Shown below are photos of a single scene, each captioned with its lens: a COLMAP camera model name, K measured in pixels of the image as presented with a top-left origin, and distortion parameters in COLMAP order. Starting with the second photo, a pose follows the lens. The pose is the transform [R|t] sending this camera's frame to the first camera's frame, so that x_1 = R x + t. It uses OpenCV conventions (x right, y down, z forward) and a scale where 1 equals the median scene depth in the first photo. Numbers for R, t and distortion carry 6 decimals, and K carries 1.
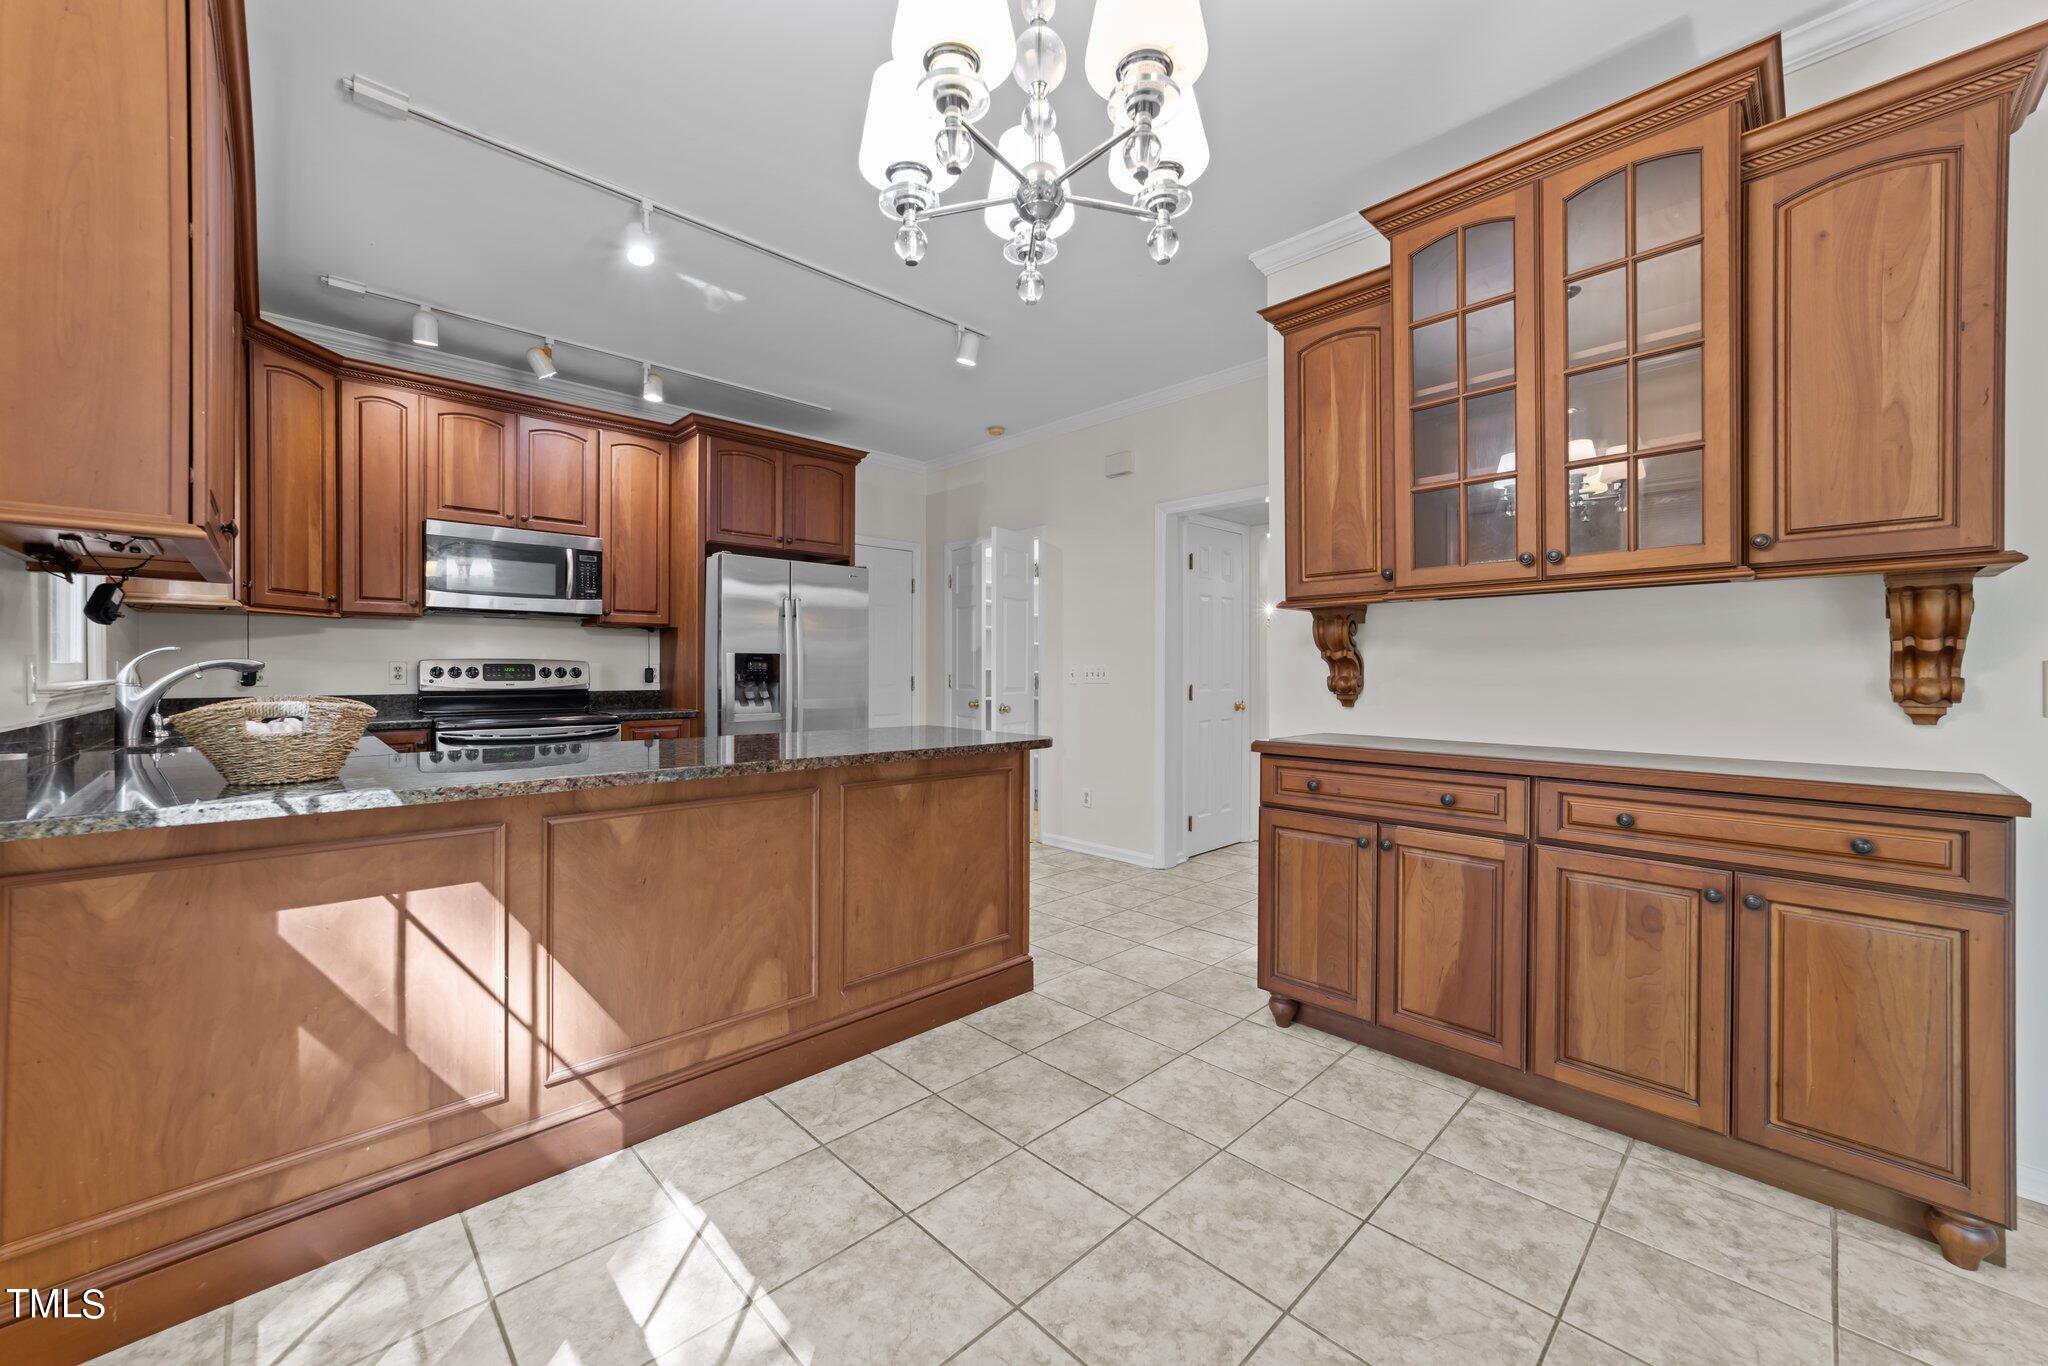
lens RADIAL K [[789.7, 0, 1024.2], [0, 789.7, 670.9], [0, 0, 1]] dist [-0.015507, 0.006241]
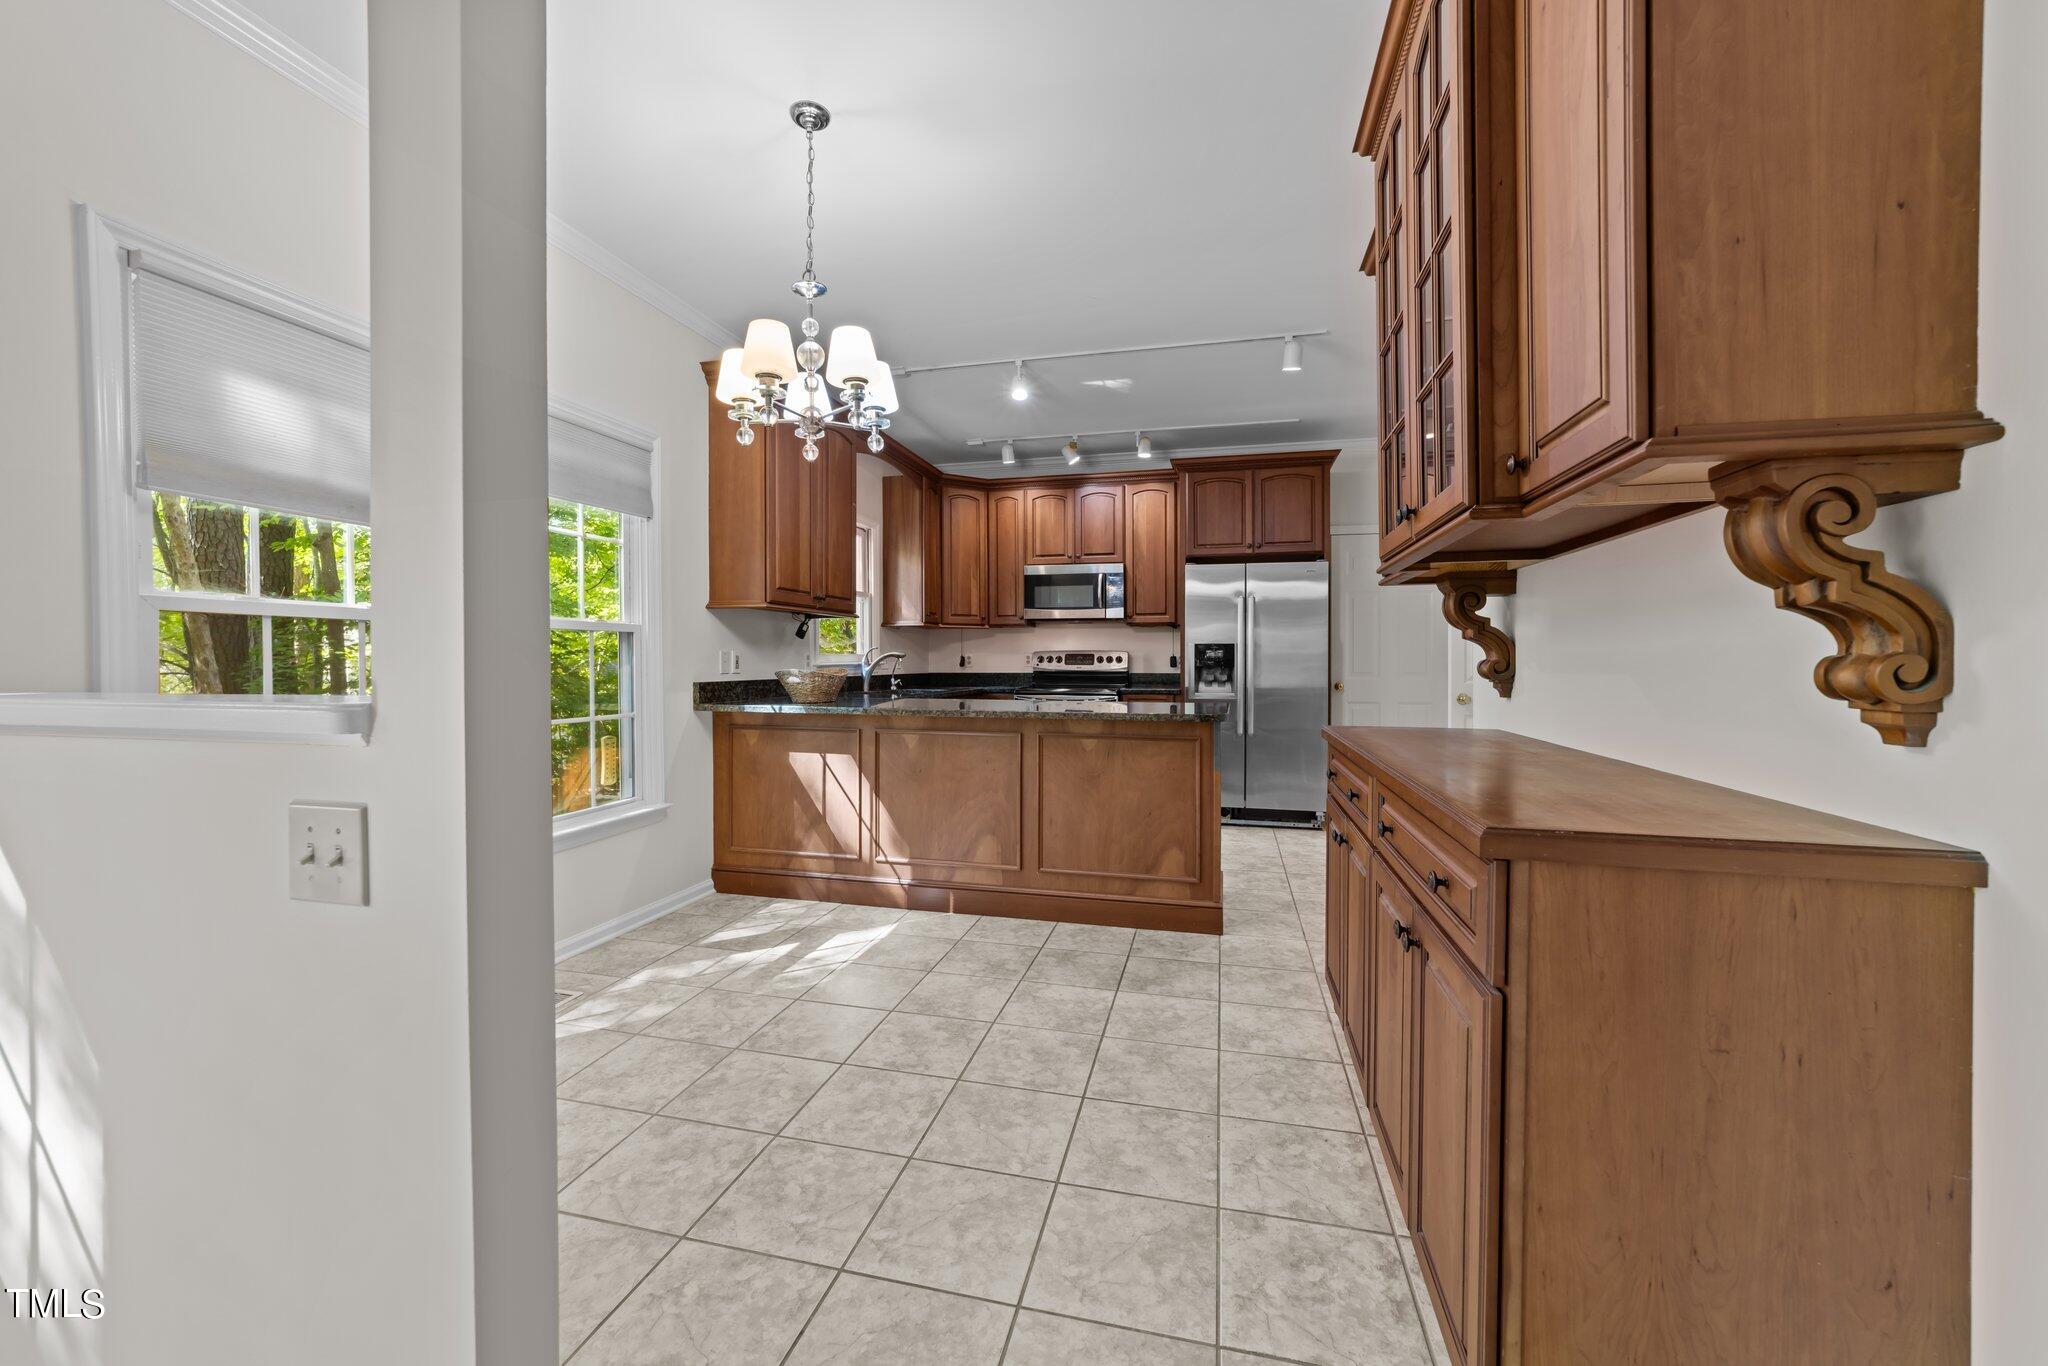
lens RADIAL K [[789.7, 0, 1018.1], [0, 789.7, 665.0], [0, 0, 1]] dist [-0.015507, 0.006241]
pose [[0.528870, 0.003693, -0.848695, 1.032039], [0.000438, 0.999989, 0.004624, 0.010353], [0.848702, -0.002818, 0.528863, 0.185763]]
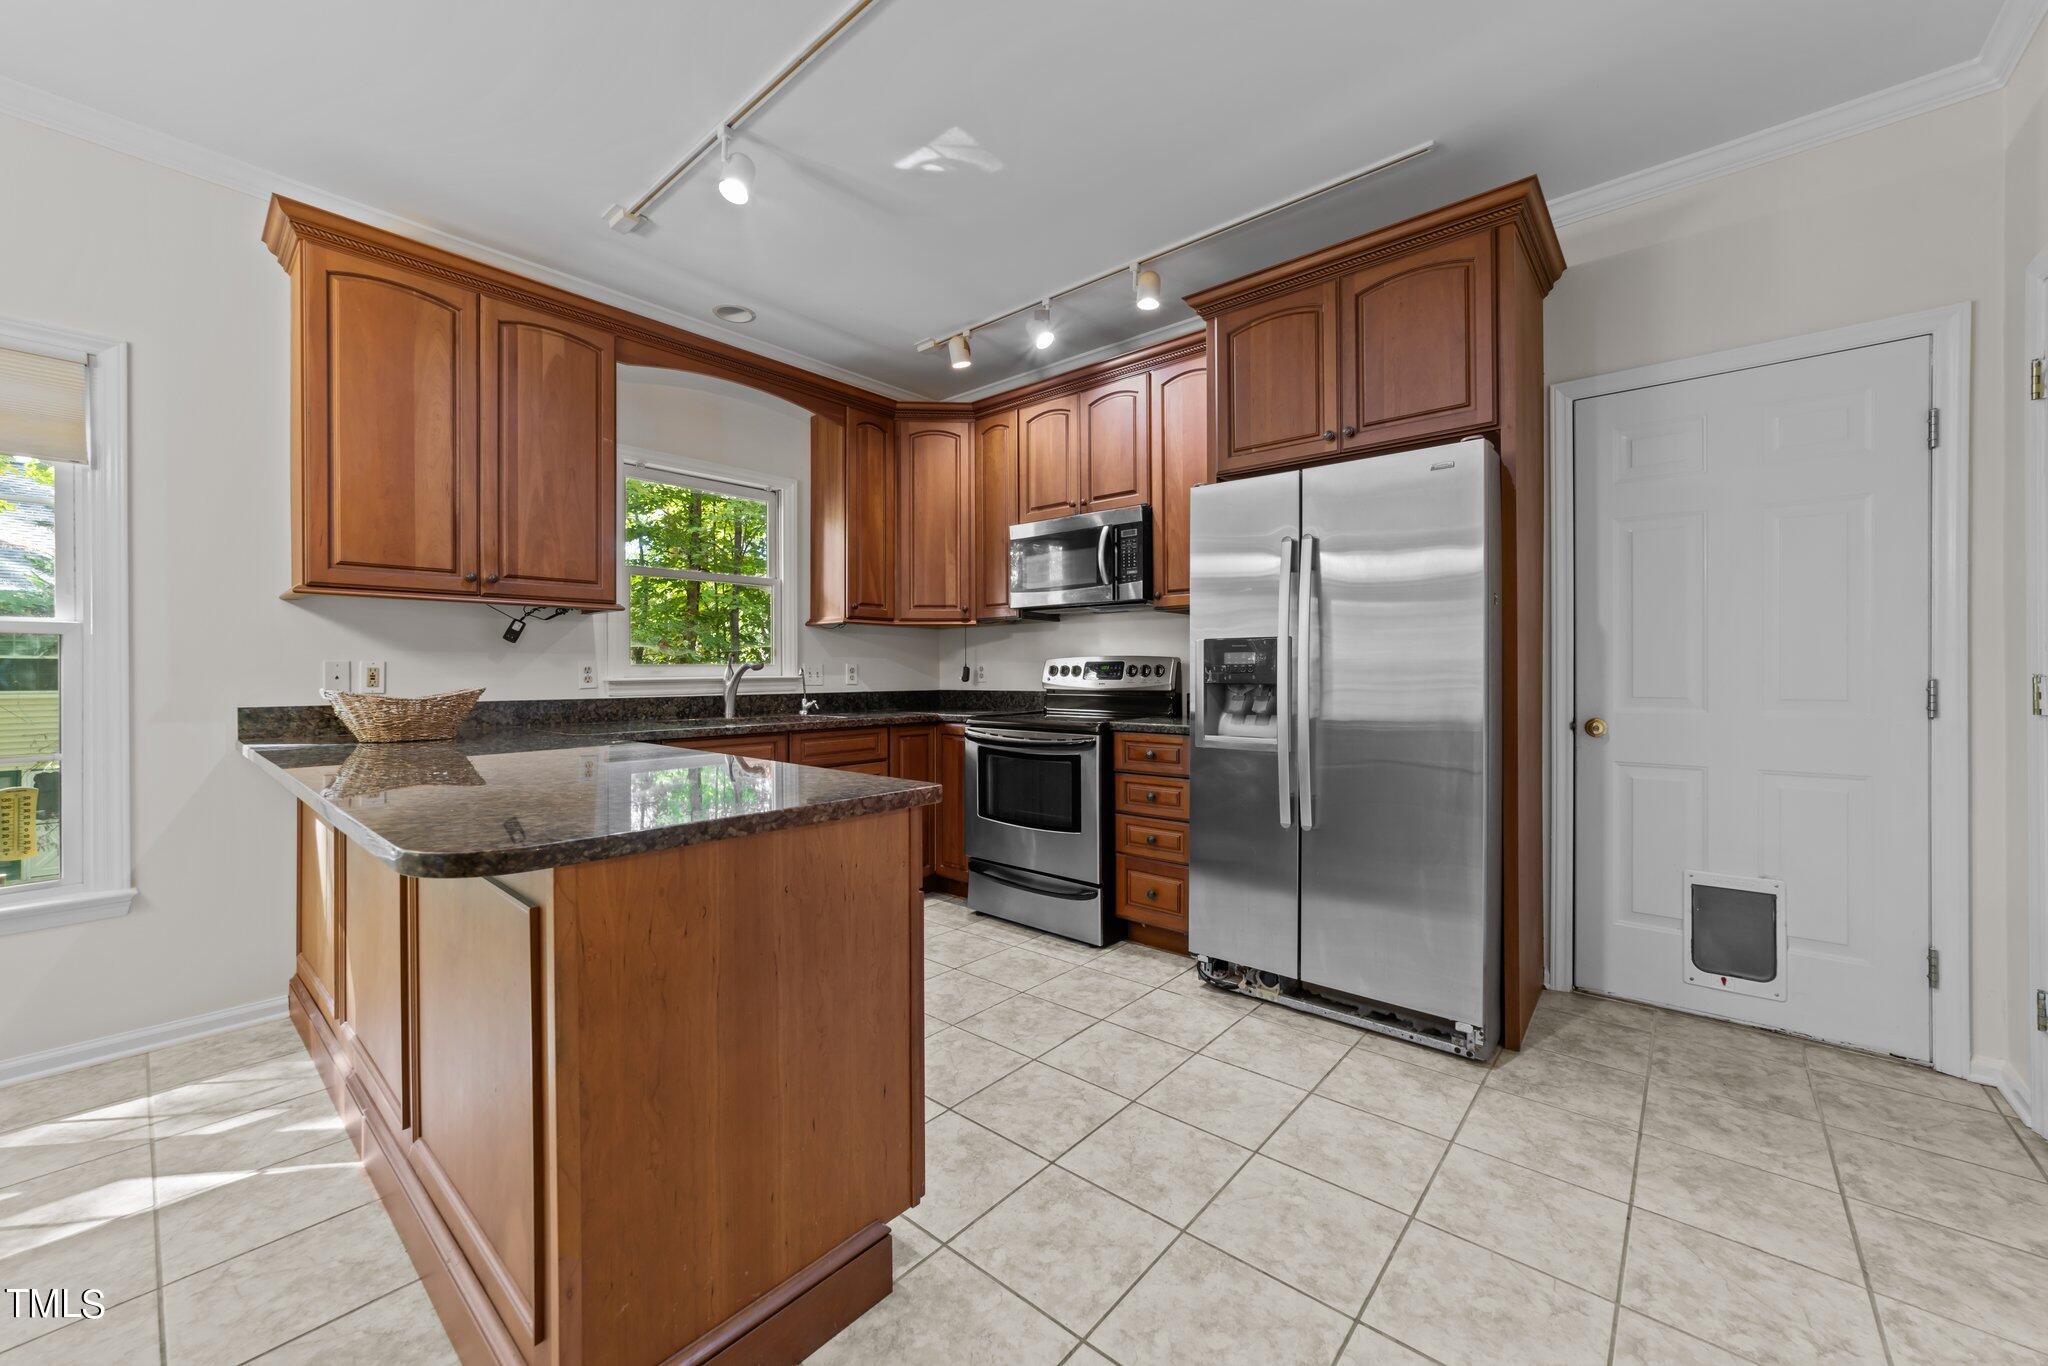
lens RADIAL K [[789.7, 0, 1015.7], [0, 789.7, 674.8], [0, 0, 1]] dist [-0.015507, 0.006241]
pose [[0.093143, 0.002254, -0.995650, 0.485912], [0.002832, 0.999993, 0.002529, 0.007879], [0.995649, -0.003056, 0.093136, 1.479913]]
